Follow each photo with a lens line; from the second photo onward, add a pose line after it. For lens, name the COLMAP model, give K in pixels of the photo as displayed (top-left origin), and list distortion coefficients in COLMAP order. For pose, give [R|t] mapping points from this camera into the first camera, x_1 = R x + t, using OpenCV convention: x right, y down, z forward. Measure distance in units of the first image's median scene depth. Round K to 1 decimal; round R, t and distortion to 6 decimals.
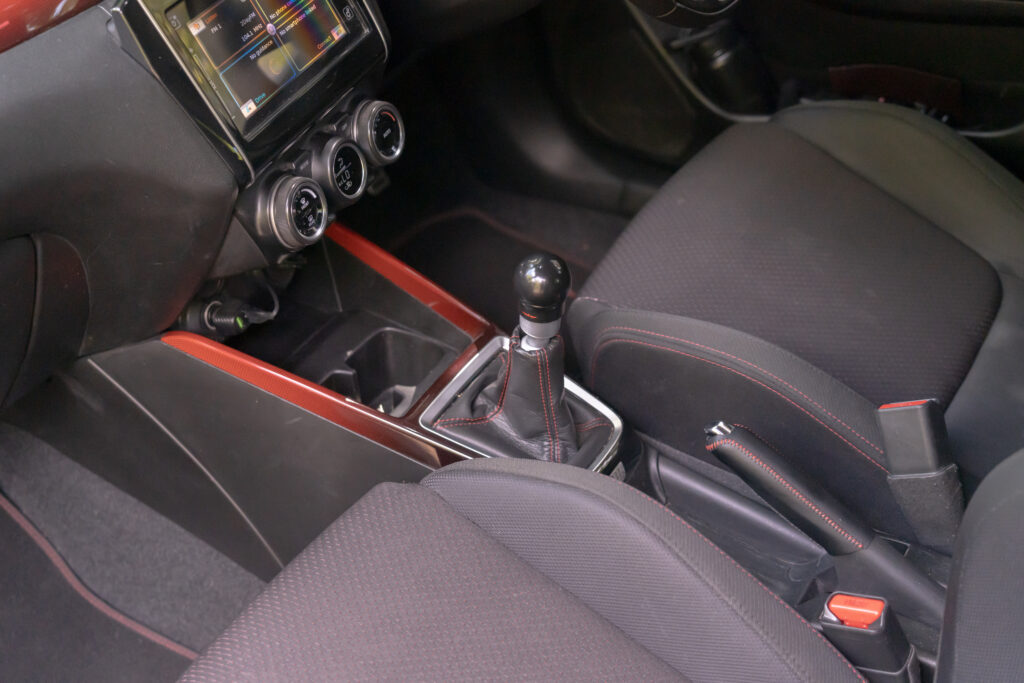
lens RADIAL K [[1621.2, 0, 540.6], [0, 1621.2, 343.6], [0, 0, 1]] dist [0.052635, 0.000000]
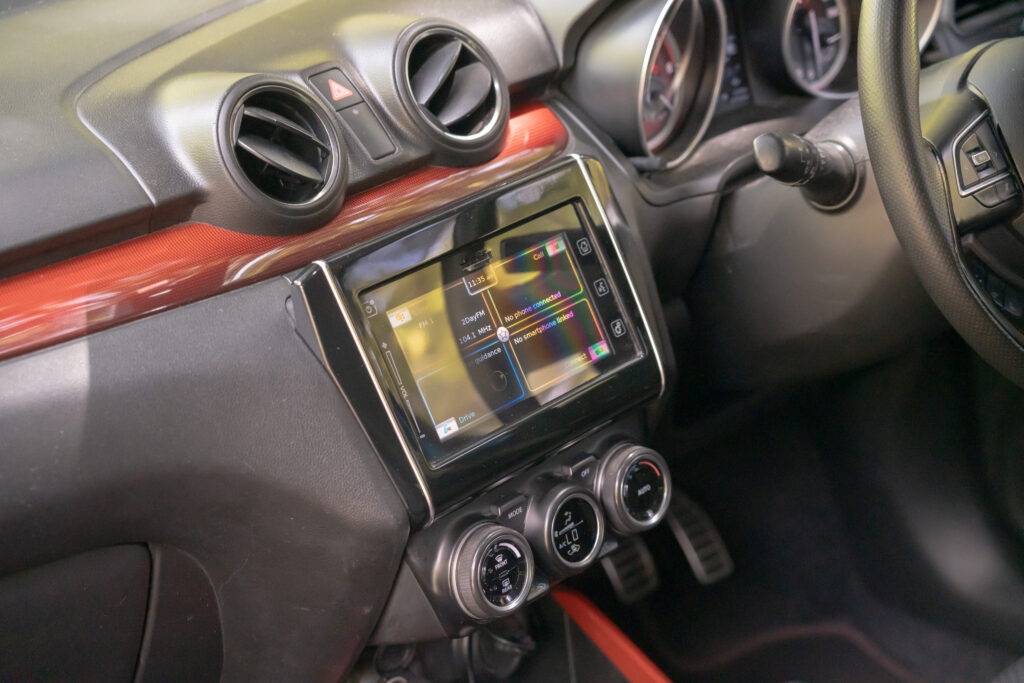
lens RADIAL K [[2374.0, 0, 550.6], [0, 2374.0, 330.9], [0, 0, 1]] dist [0.048314, 0.000000]
pose [[0.954279, 0.132322, -0.268034, 0.148615], [-0.184714, 0.966033, -0.180726, 0.005137], [0.235015, 0.221973, 0.946306, -0.061243]]
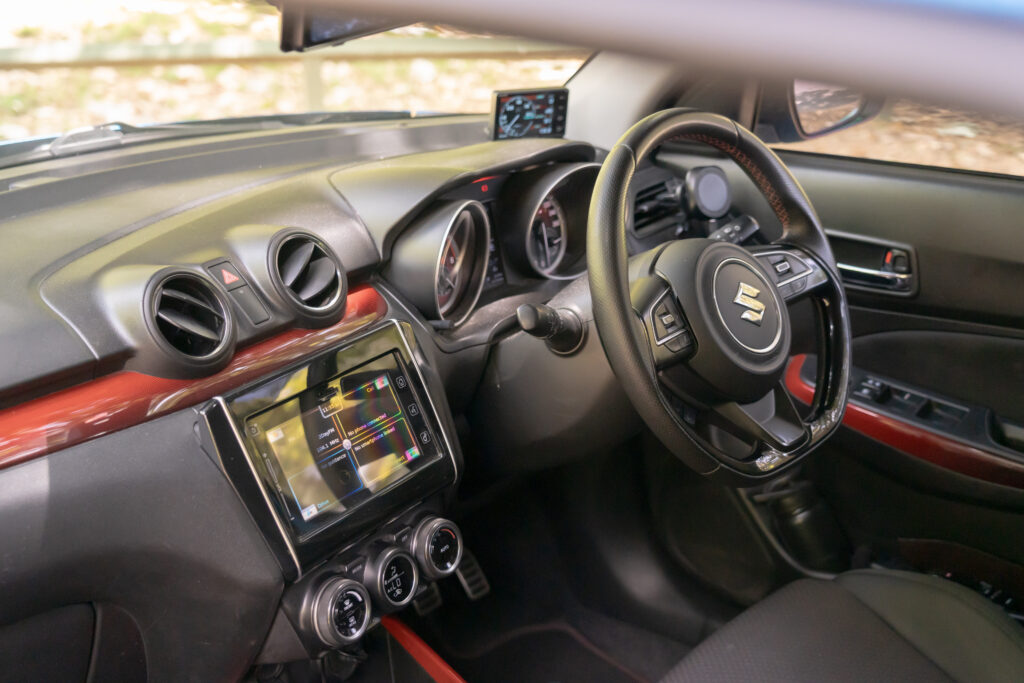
lens RADIAL K [[1442.3, 0, 531.9], [0, 1442.3, 333.7], [0, 0, 1]] dist [0.051592, 0.000000]
pose [[0.983209, 0.104482, -0.149615, 0.093465], [-0.140882, 0.955705, -0.258419, -0.025432], [0.115987, 0.275158, 0.954377, 0.042922]]
